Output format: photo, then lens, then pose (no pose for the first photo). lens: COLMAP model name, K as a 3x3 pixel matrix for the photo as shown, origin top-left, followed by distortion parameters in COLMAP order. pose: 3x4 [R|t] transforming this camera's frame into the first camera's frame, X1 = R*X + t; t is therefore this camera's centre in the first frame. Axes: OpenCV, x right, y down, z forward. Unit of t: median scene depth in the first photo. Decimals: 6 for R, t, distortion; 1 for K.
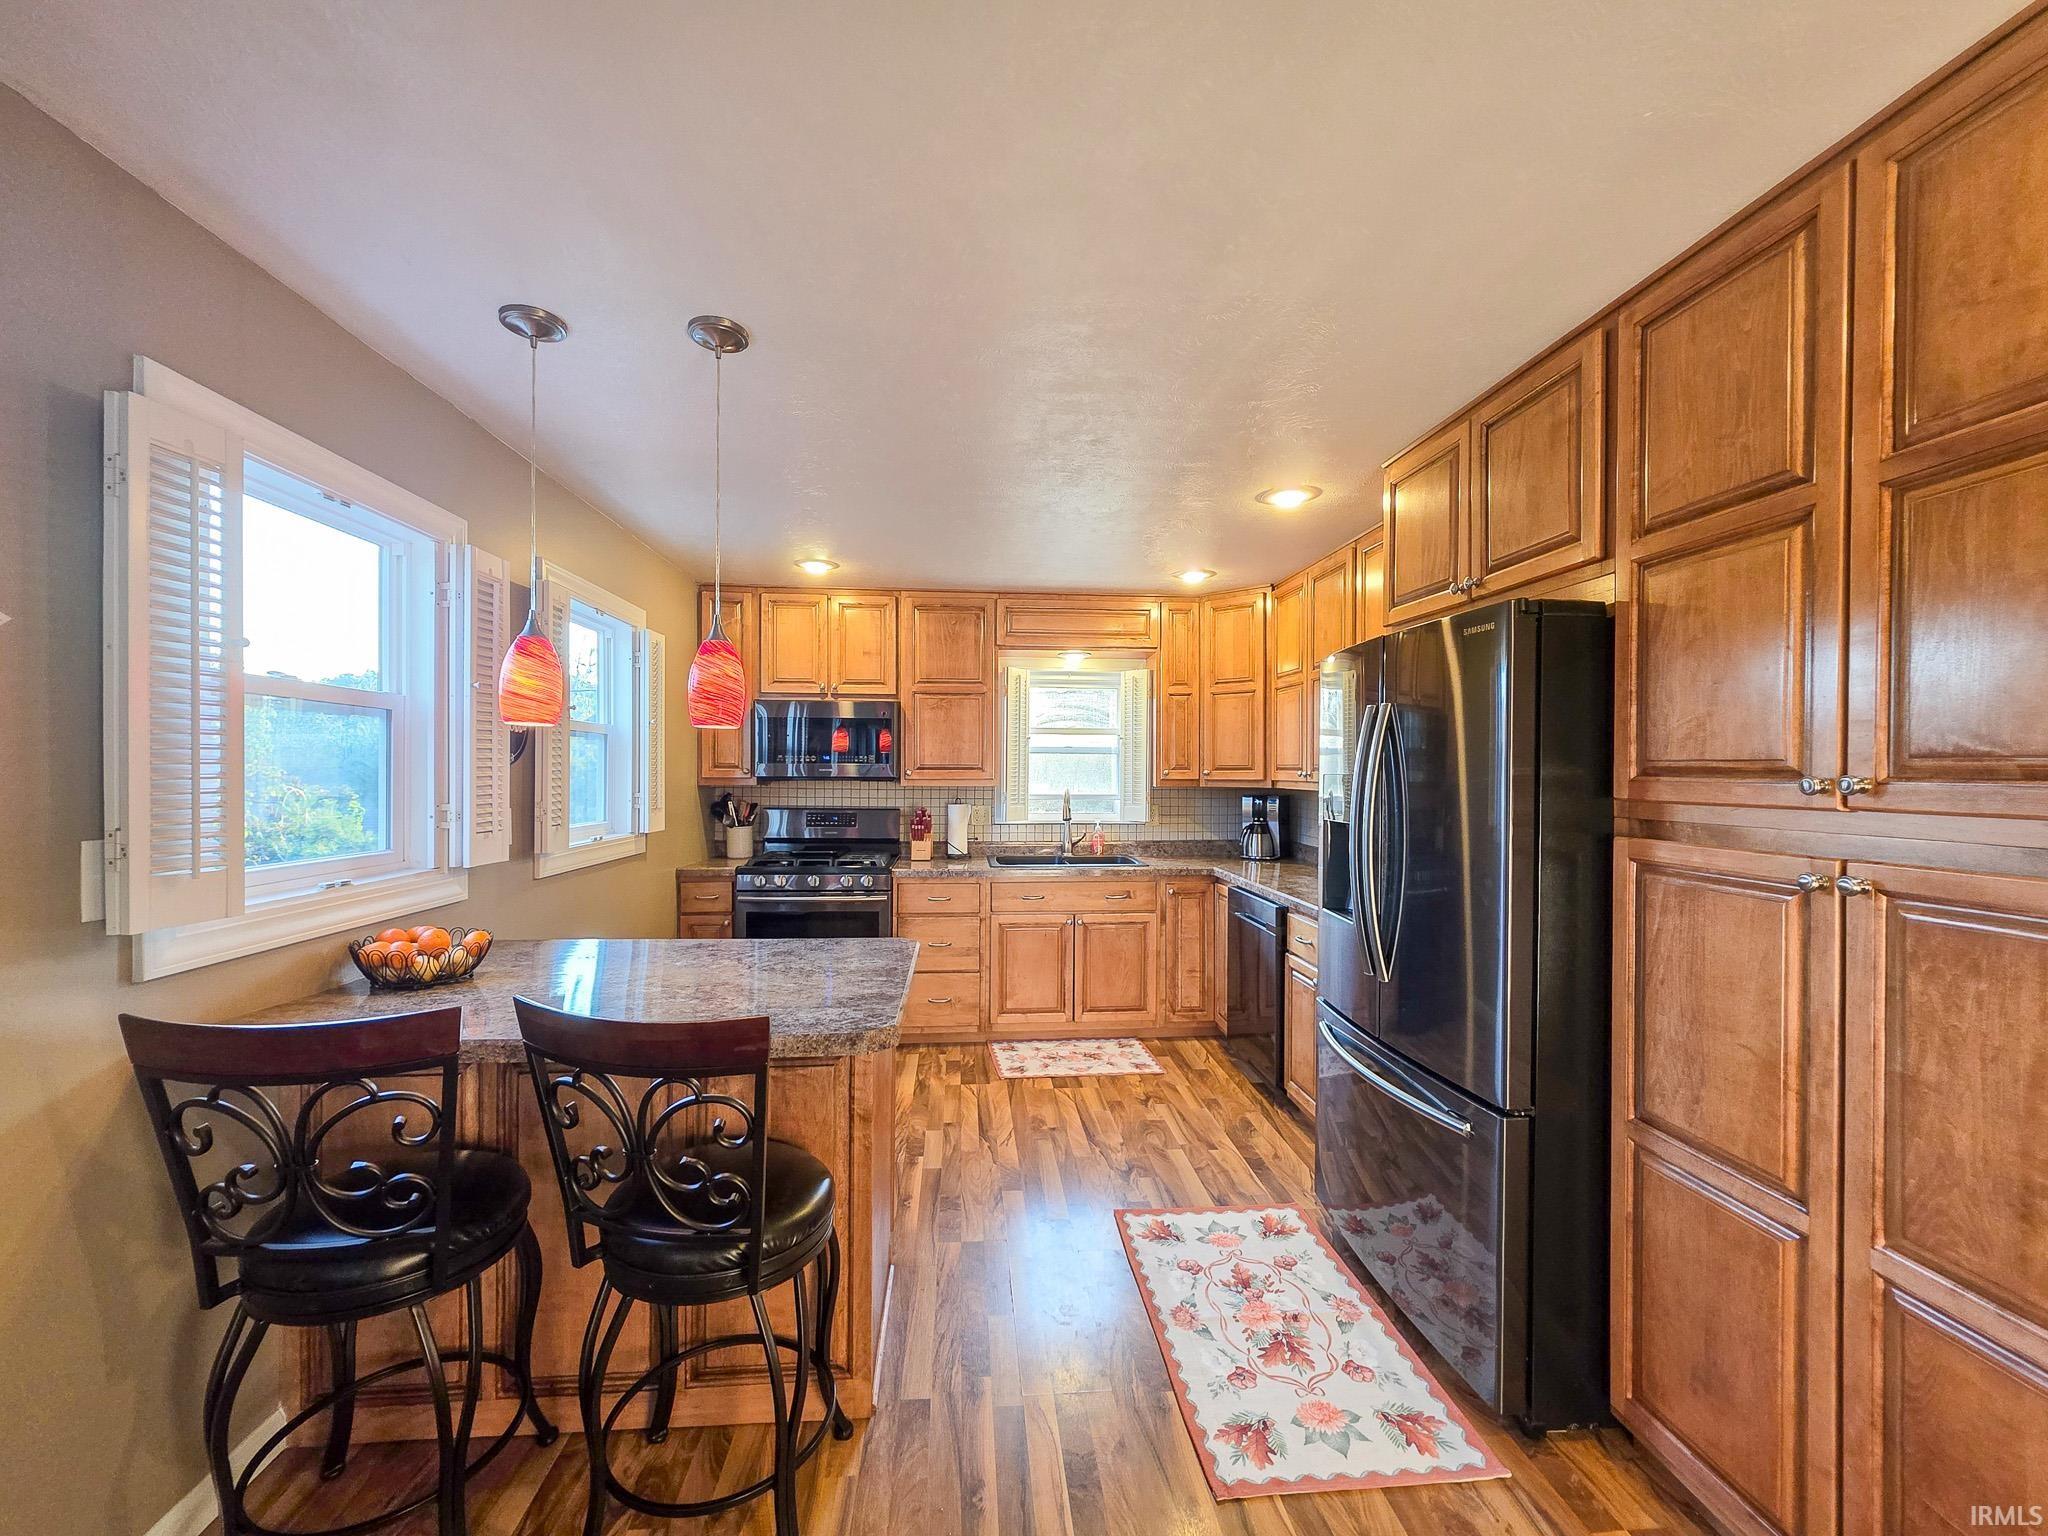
lens RADIAL K [[821.4, 0, 1026.8], [0, 821.4, 774.1], [0, 0, 1]] dist [0.001394, 0.000221]
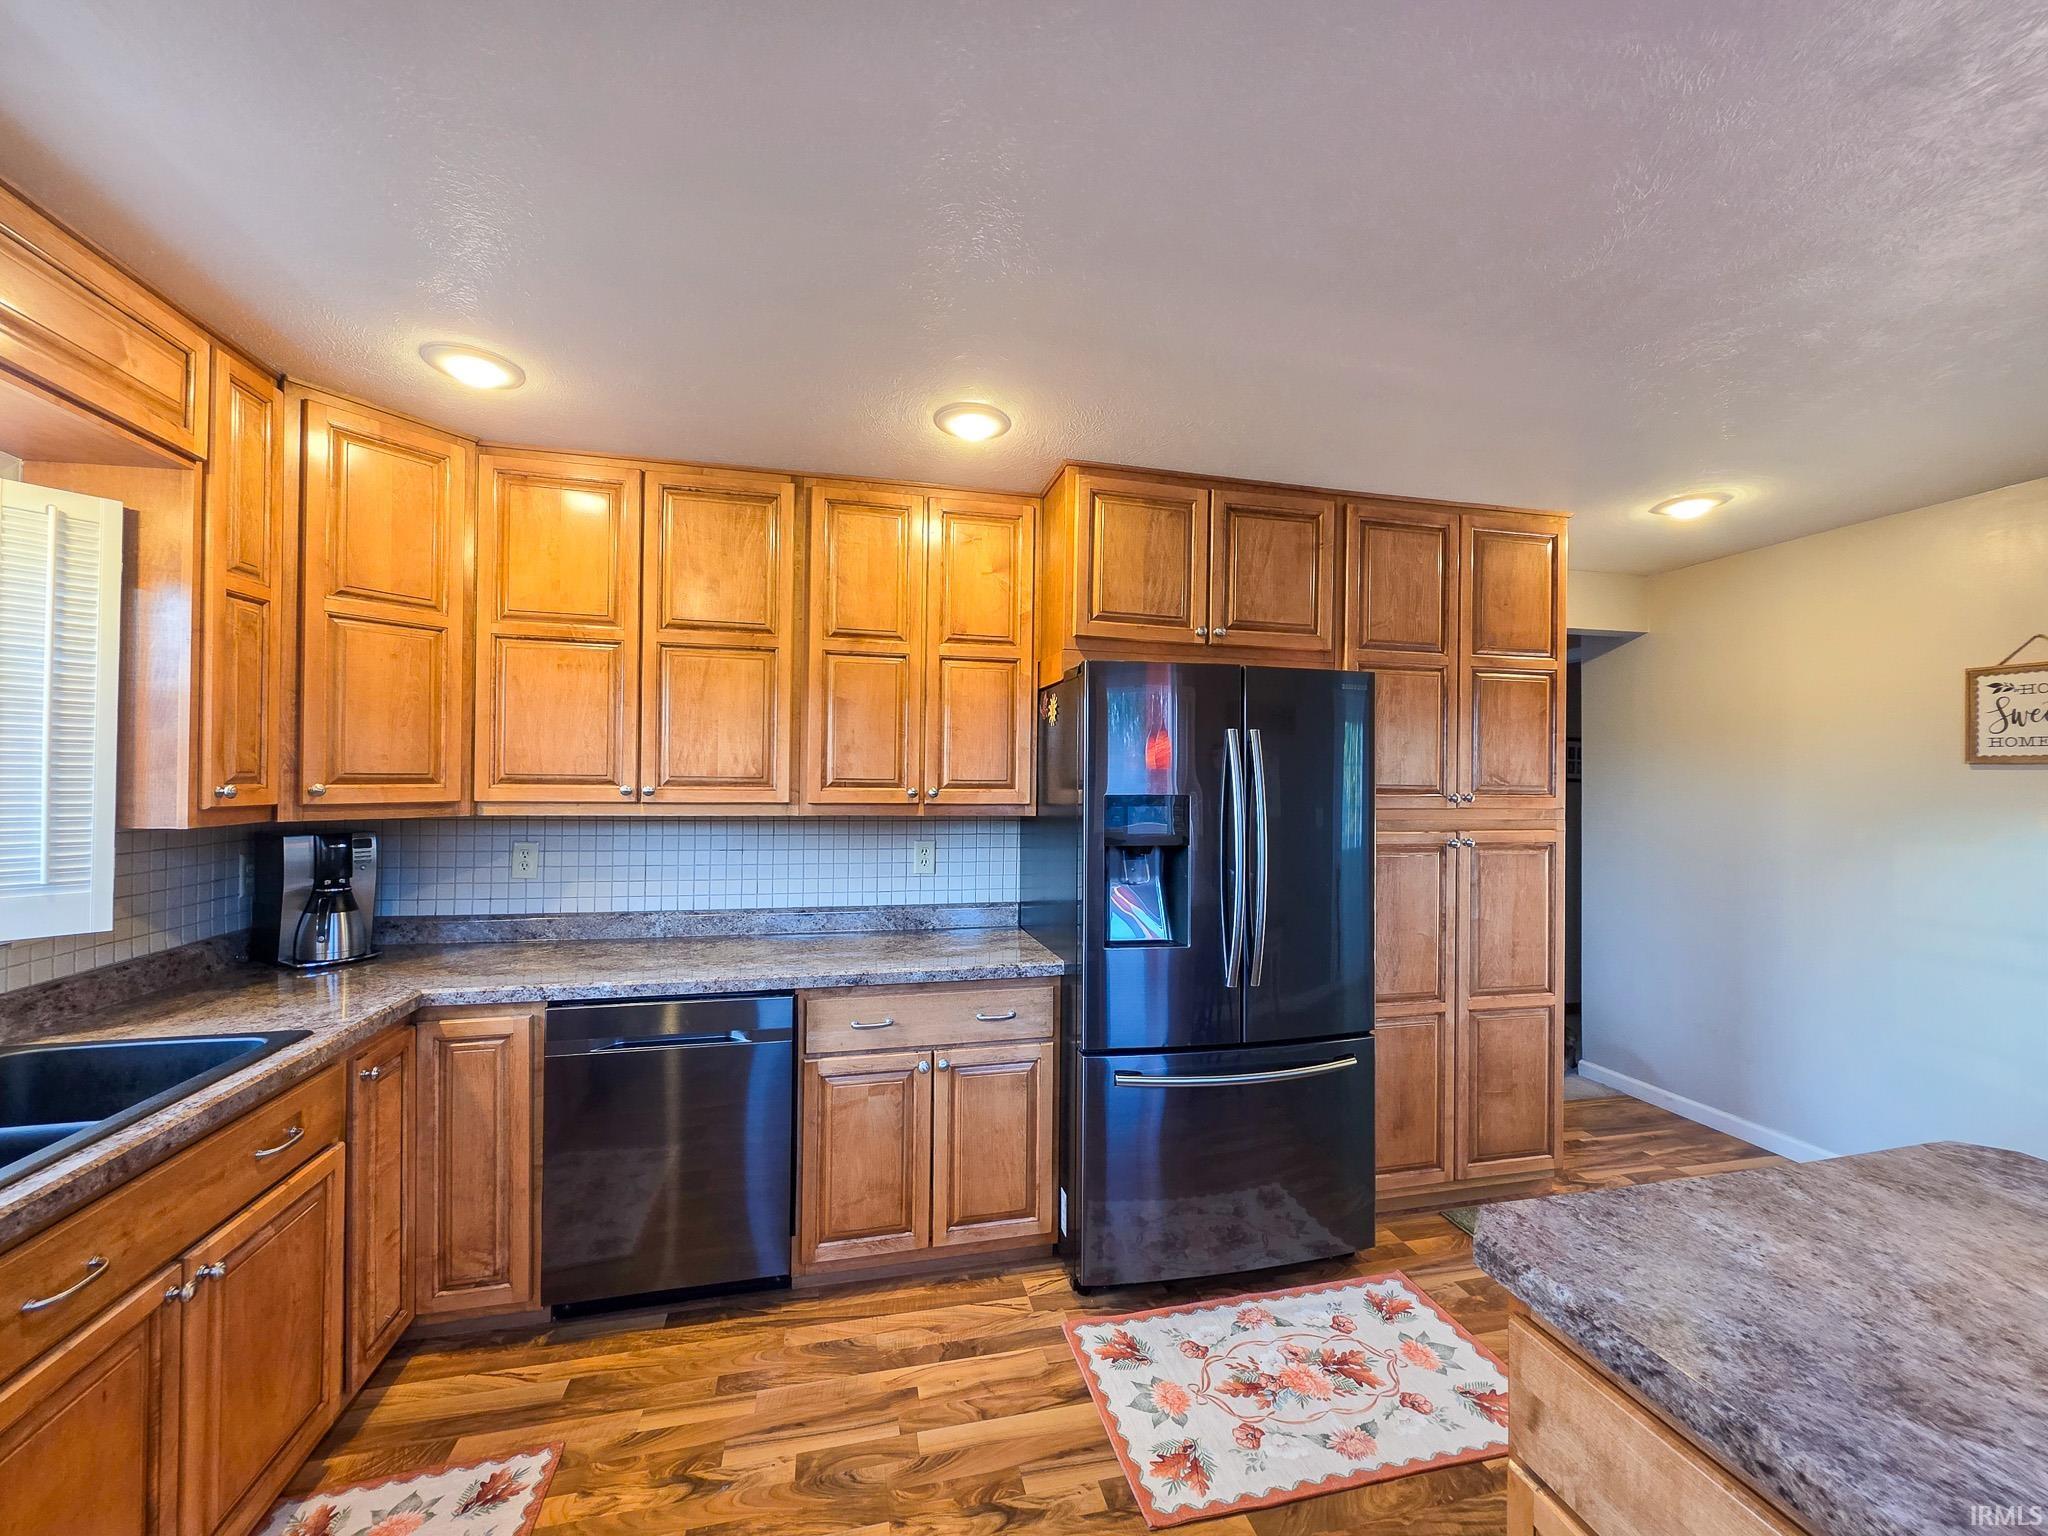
lens RADIAL K [[821.4, 0, 1028.7], [0, 821.4, 767.3], [0, 0, 1]] dist [0.001394, 0.000221]
pose [[-0.157105, 0.000801, 0.987582, -0.511615], [-0.007613, 0.999969, -0.002022, -0.027964], [-0.987553, -0.007836, -0.157094, 1.270788]]
